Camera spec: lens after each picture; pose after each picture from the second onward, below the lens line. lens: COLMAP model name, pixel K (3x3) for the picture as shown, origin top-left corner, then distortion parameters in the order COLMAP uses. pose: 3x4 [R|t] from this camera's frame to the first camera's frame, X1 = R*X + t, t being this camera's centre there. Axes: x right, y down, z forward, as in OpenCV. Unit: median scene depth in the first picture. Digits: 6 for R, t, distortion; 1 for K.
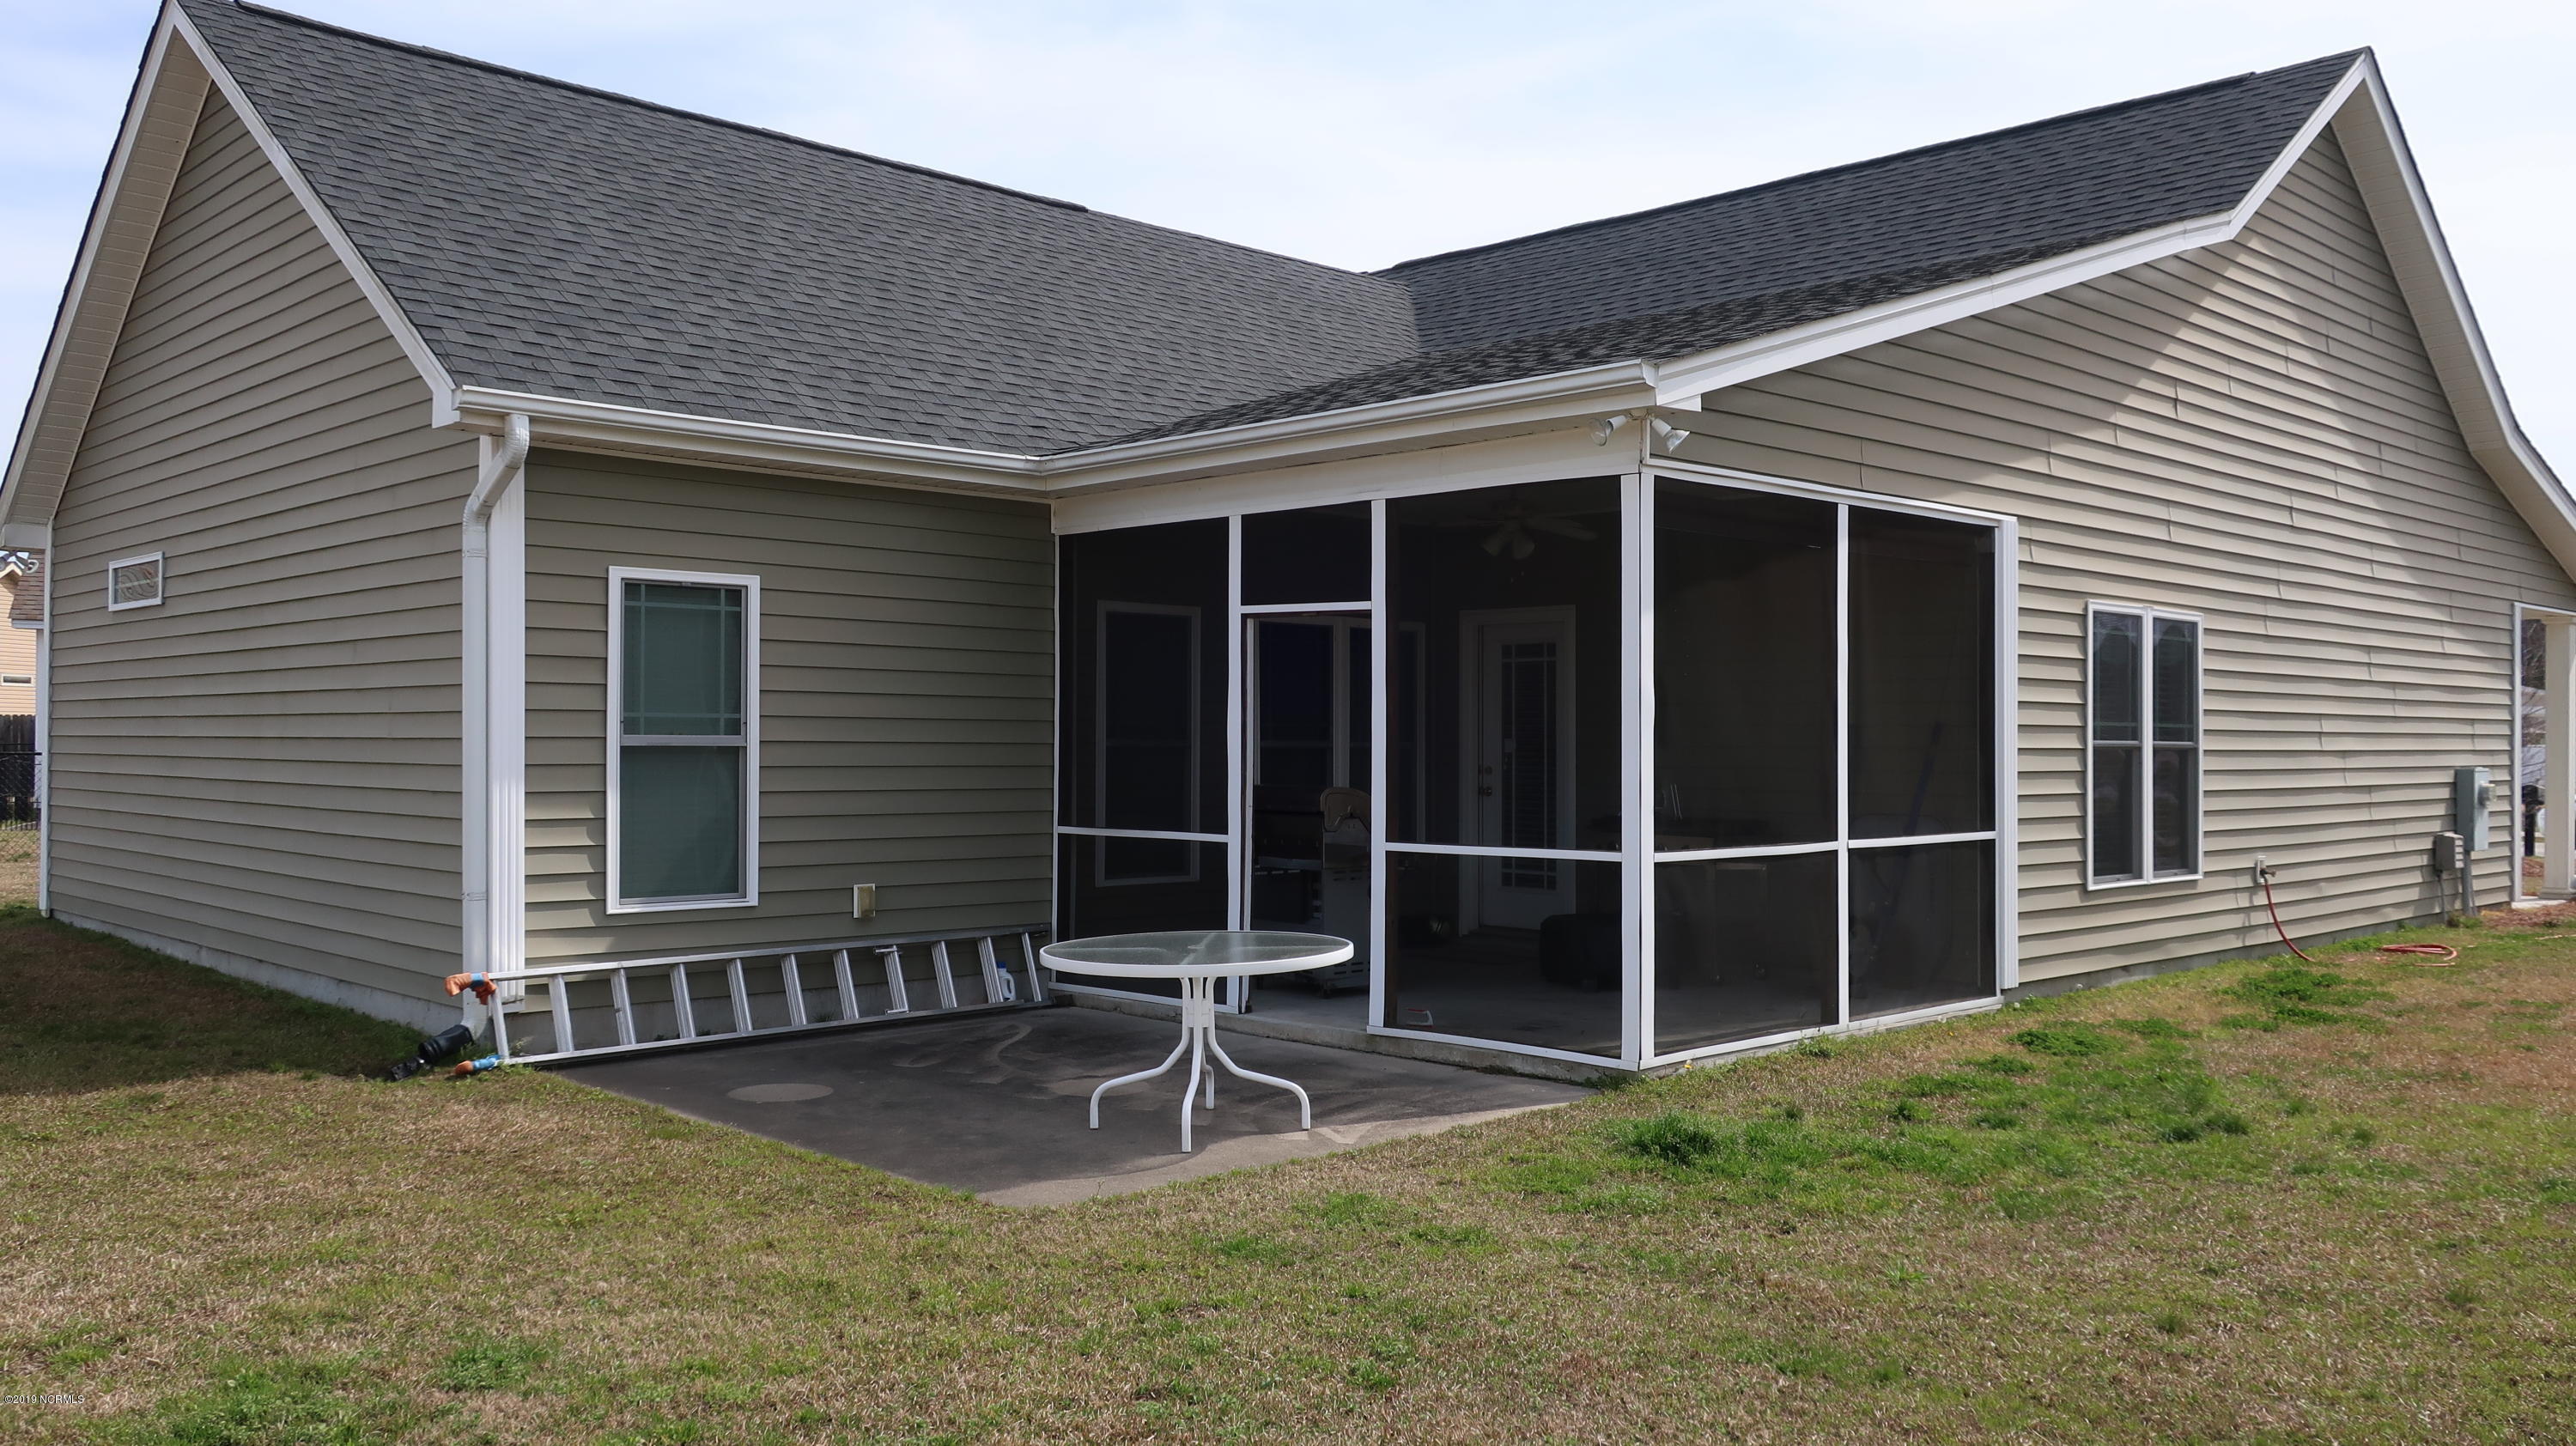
lens RADIAL K [[2050.5, 0, 1286.3], [0, 2050.5, 734.3], [0, 0, 1]] dist [0.010966, -0.007849]
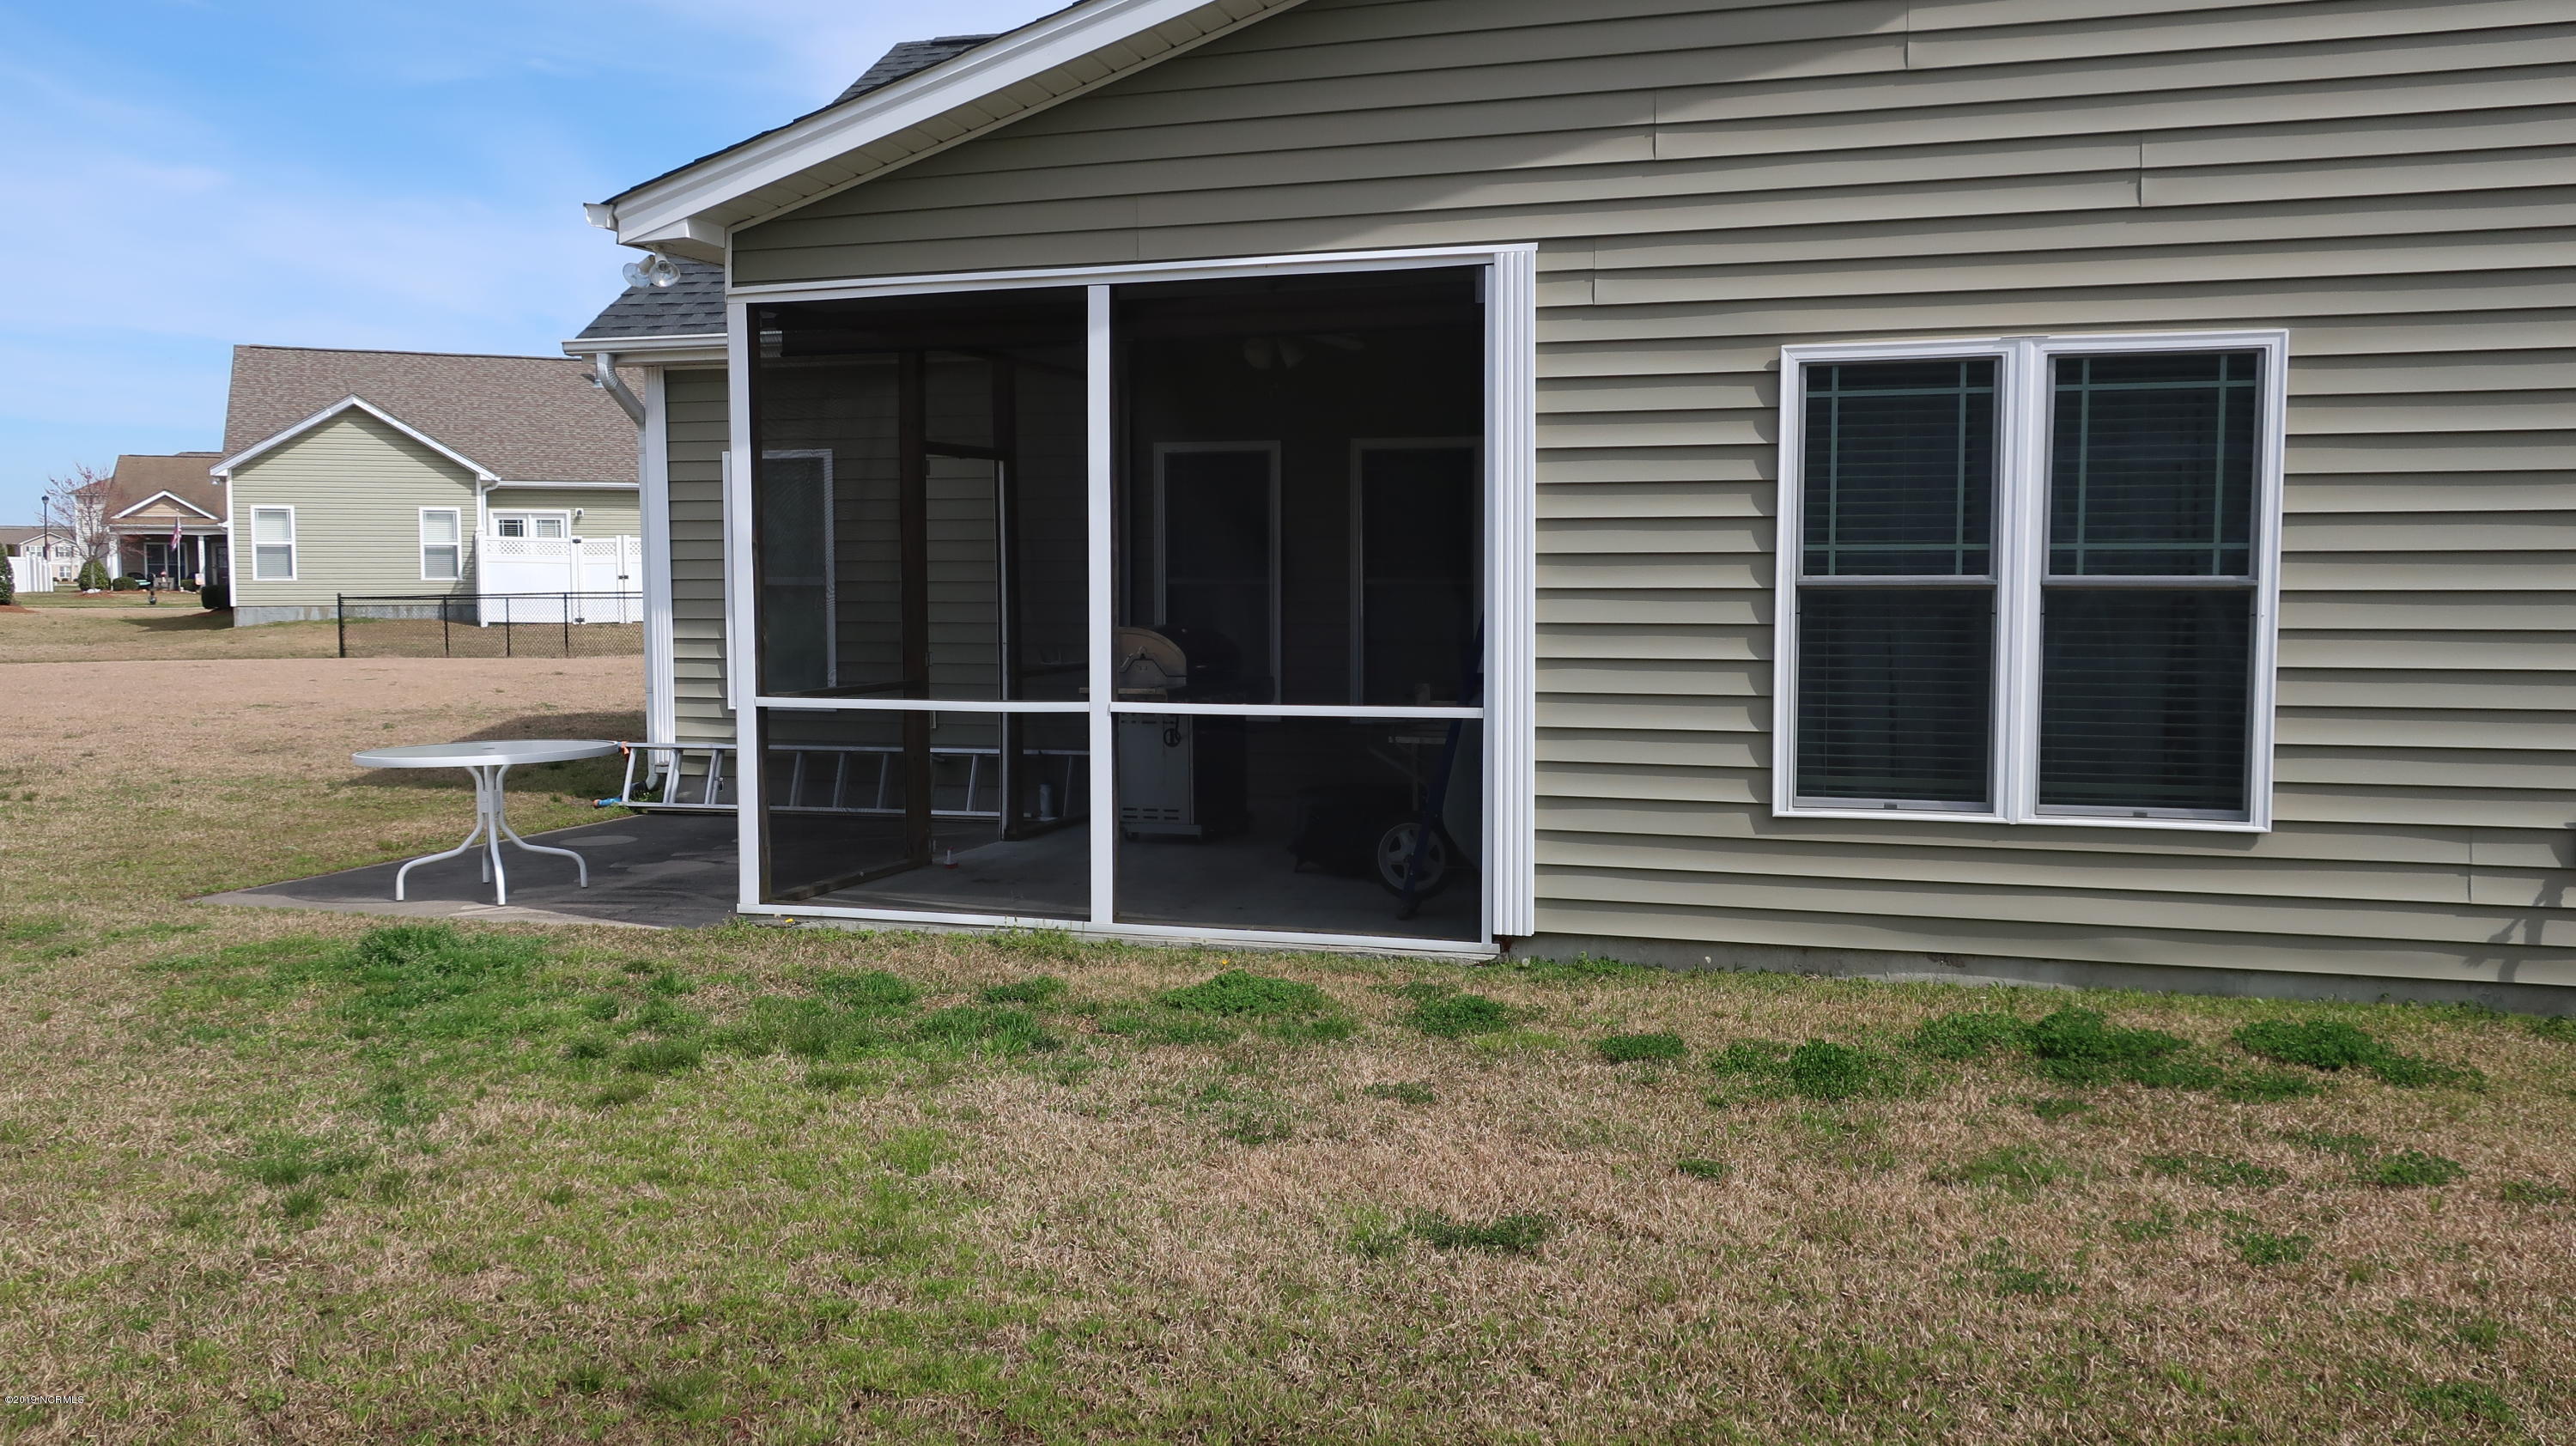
lens RADIAL K [[2050.5, 0, 1284.6], [0, 2050.5, 717.7], [0, 0, 1]] dist [0.010966, -0.007849]
pose [[0.472644, 0.056808, -0.879421, 0.912513], [0.007454, 0.997627, 0.068450, 0.002385], [0.881222, -0.038908, 0.471099, 0.604209]]
